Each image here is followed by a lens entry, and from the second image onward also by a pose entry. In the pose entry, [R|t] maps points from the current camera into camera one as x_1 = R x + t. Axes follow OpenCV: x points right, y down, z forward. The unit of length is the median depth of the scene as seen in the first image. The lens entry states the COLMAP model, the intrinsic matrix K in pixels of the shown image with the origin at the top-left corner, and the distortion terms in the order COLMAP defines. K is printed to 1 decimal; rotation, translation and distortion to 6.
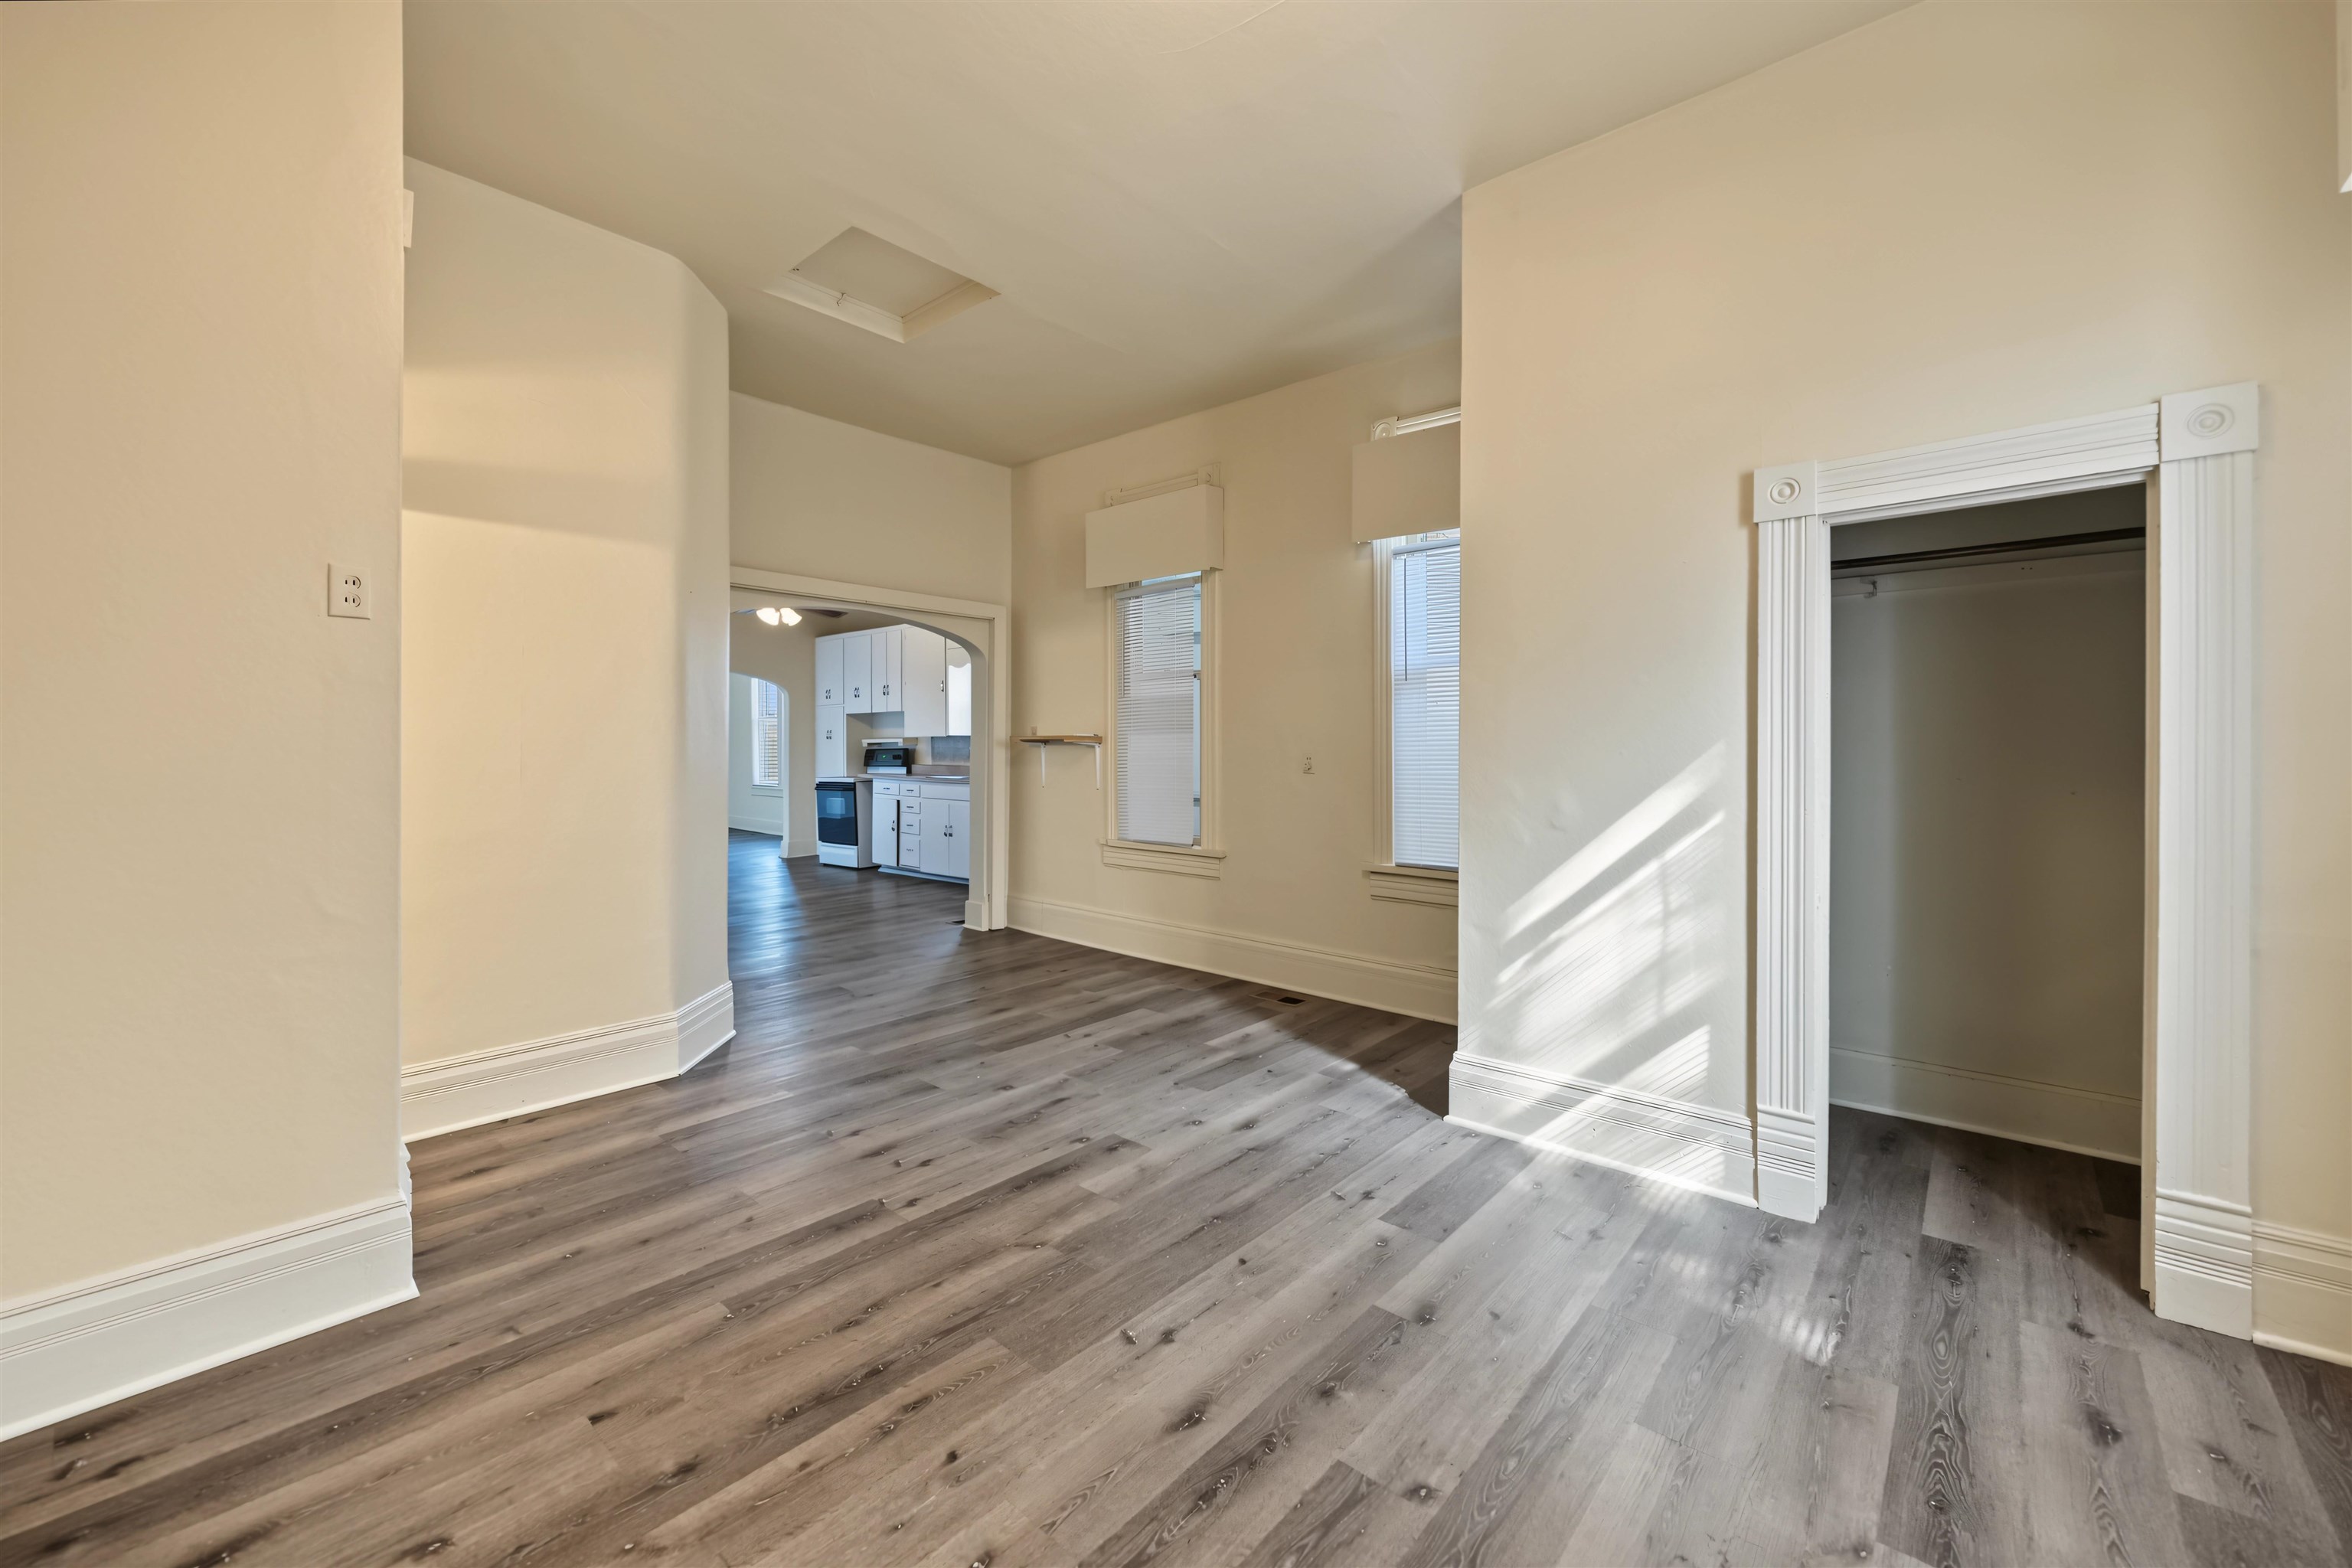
lens RADIAL K [[918.6, 0, 1187.2], [0, 918.6, 745.6], [0, 0, 1]] dist [0.002407, -0.000238]
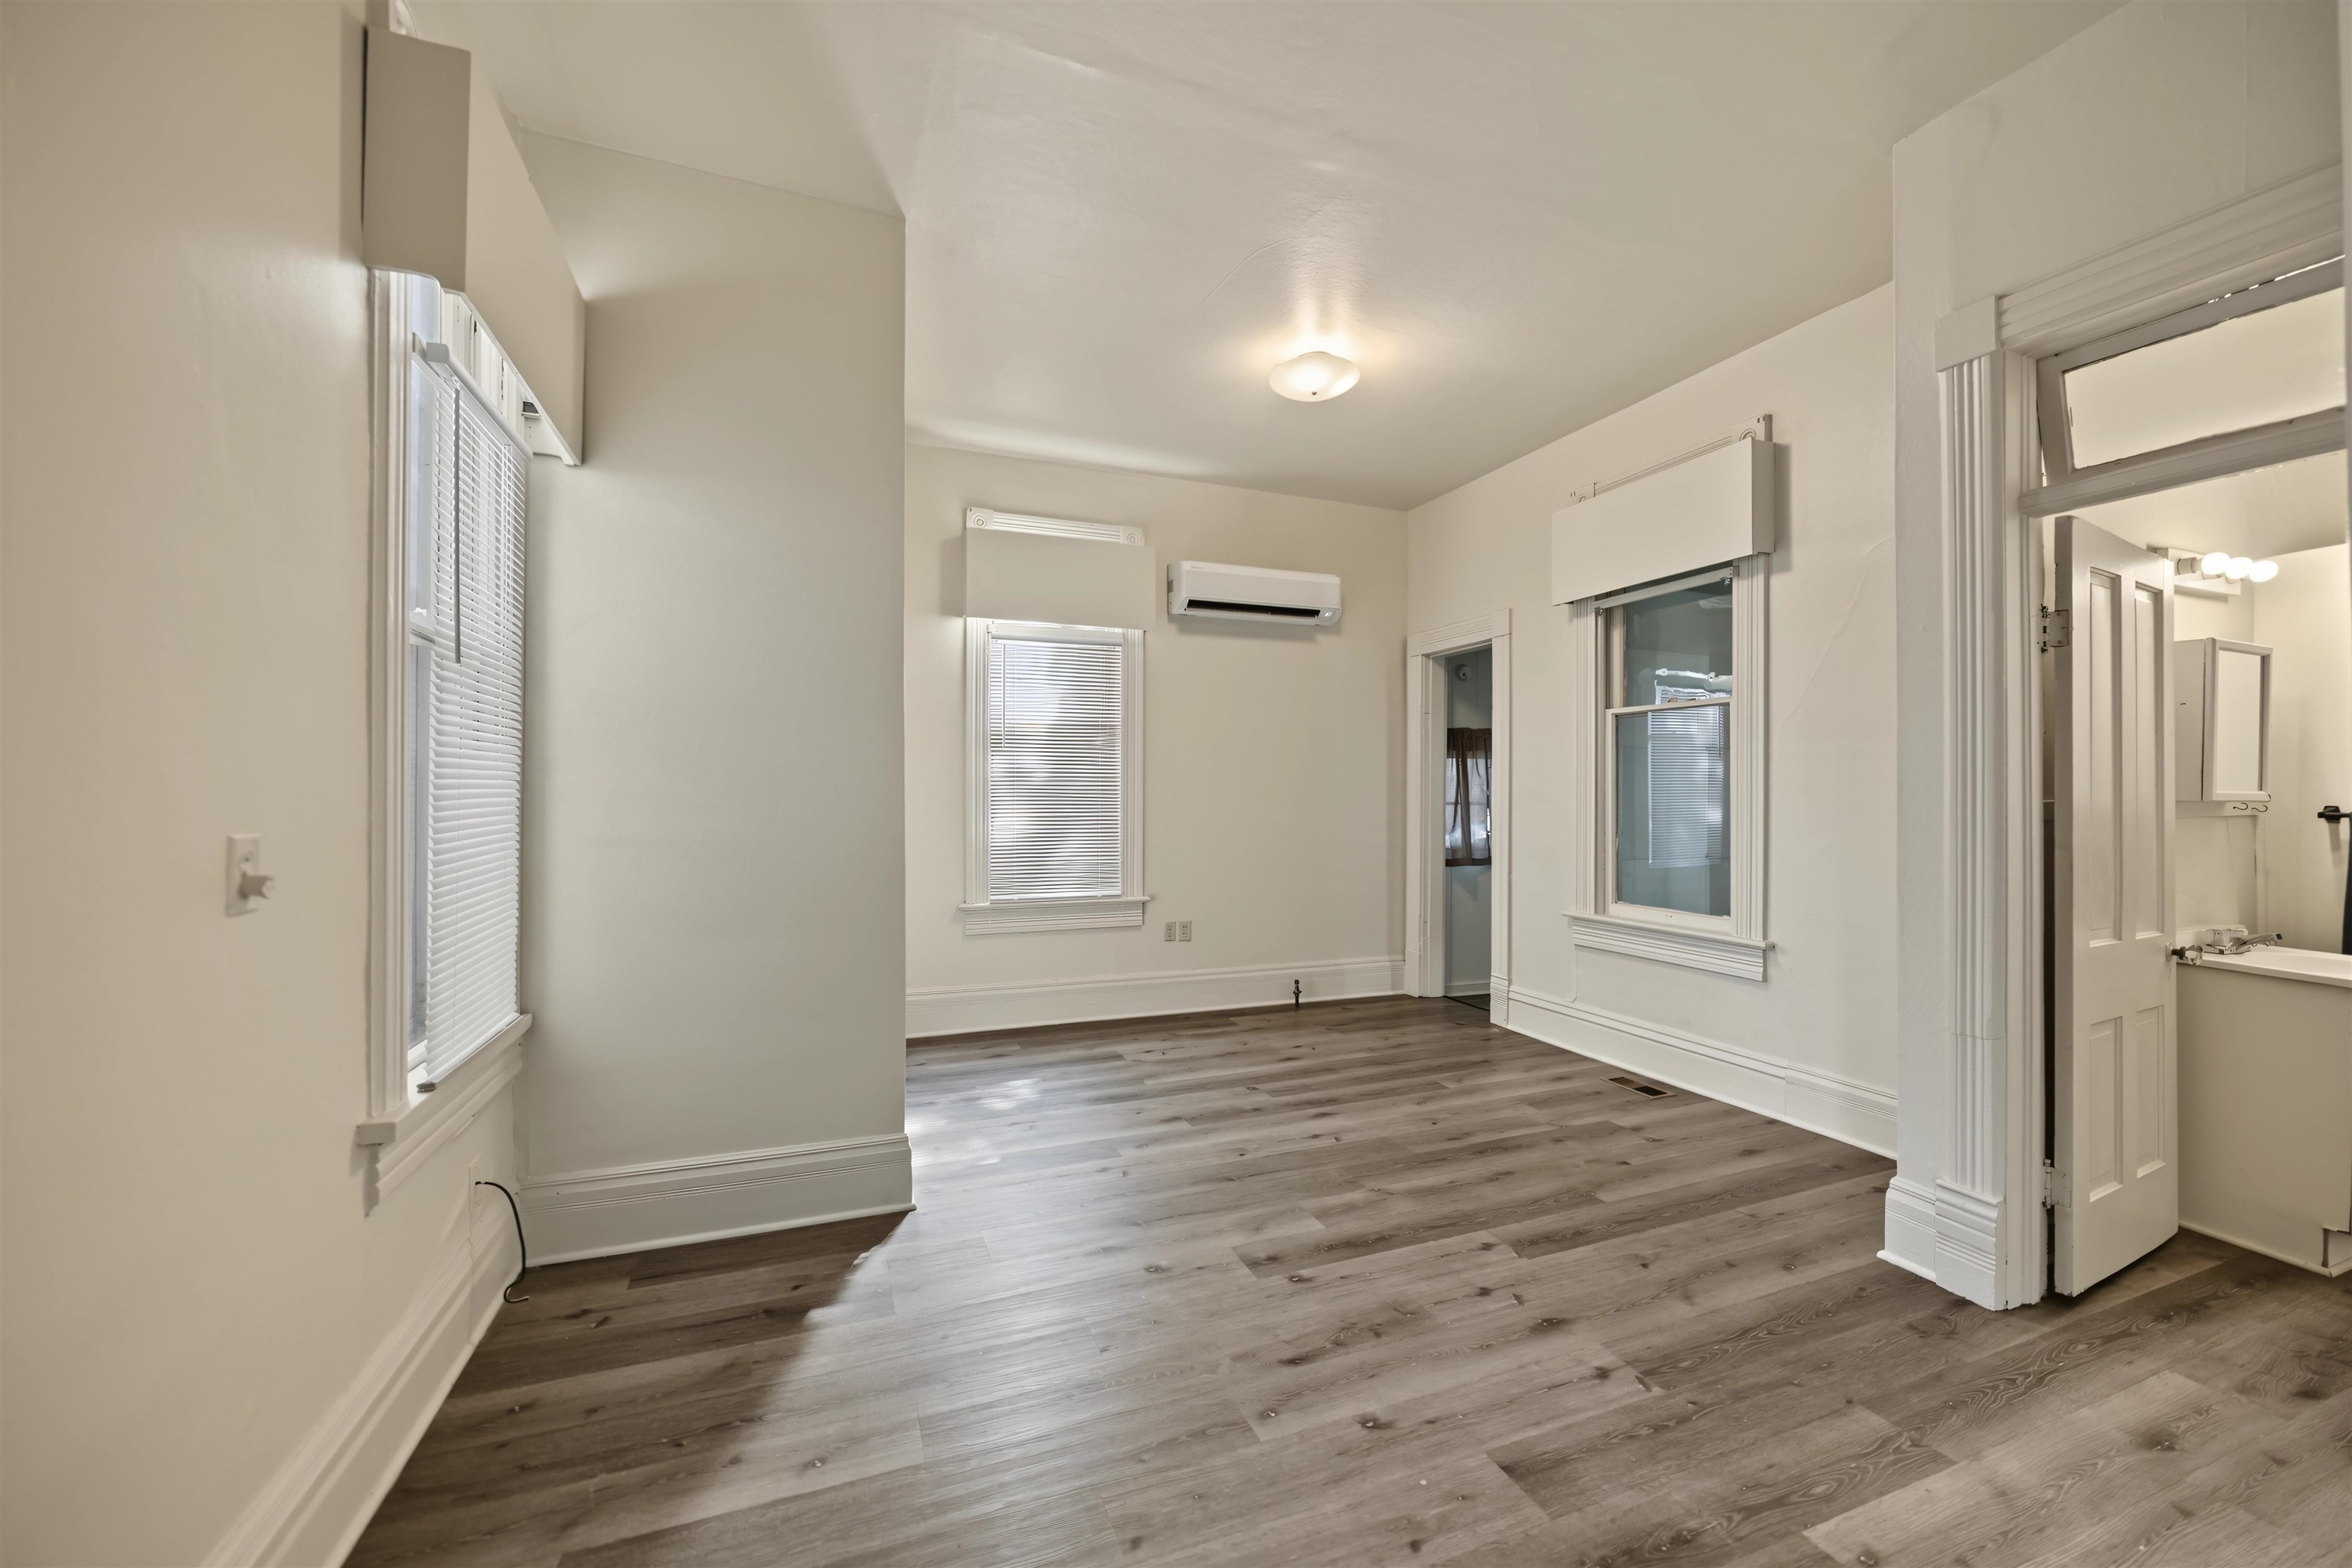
lens RADIAL K [[918.6, 0, 1189.8], [0, 918.6, 792.3], [0, 0, 1]] dist [0.002407, -0.000238]
pose [[-0.891237, -0.005374, 0.453506, -0.296913], [-0.006428, 0.999979, -0.000784, -0.009617], [-0.453492, -0.003614, -0.891253, 1.318633]]
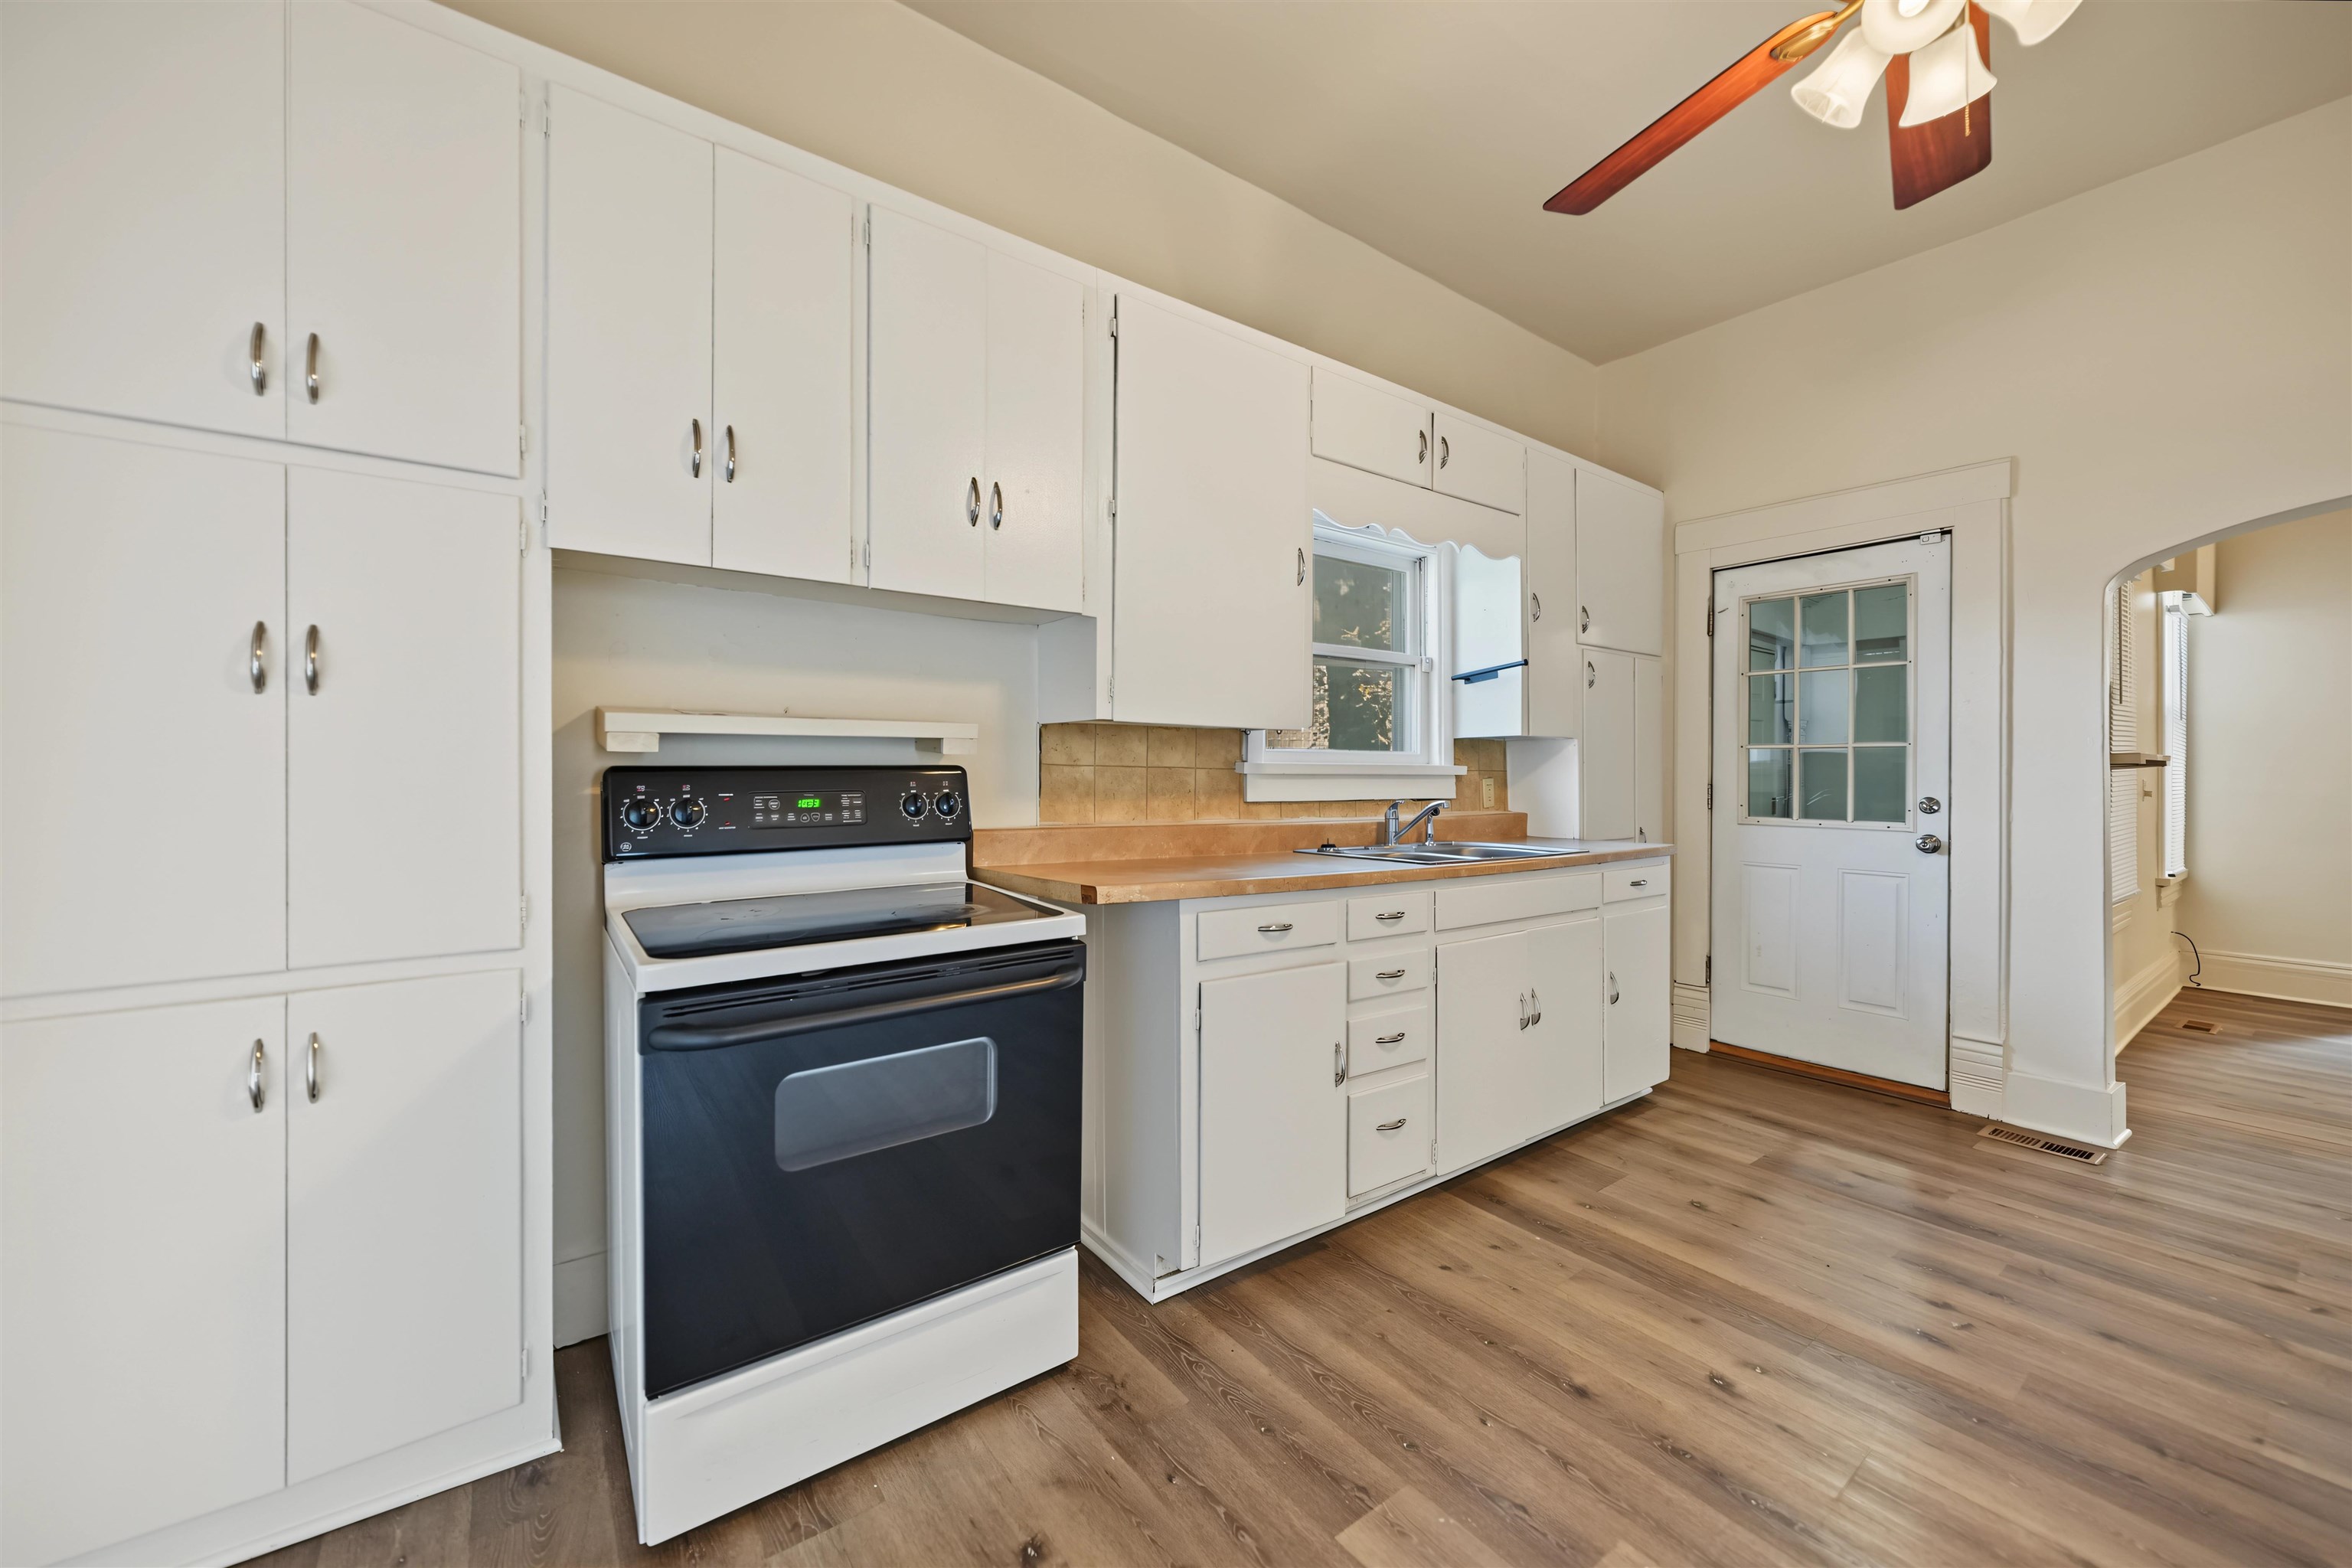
lens RADIAL K [[918.6, 0, 1194.5], [0, 918.6, 769.6], [0, 0, 1]] dist [0.002407, -0.000238]
pose [[0.202906, 0.008093, 0.979165, -1.264460], [-0.006862, 0.999953, -0.006843, 0.012831], [-0.979174, -0.005330, 0.202952, 2.141484]]
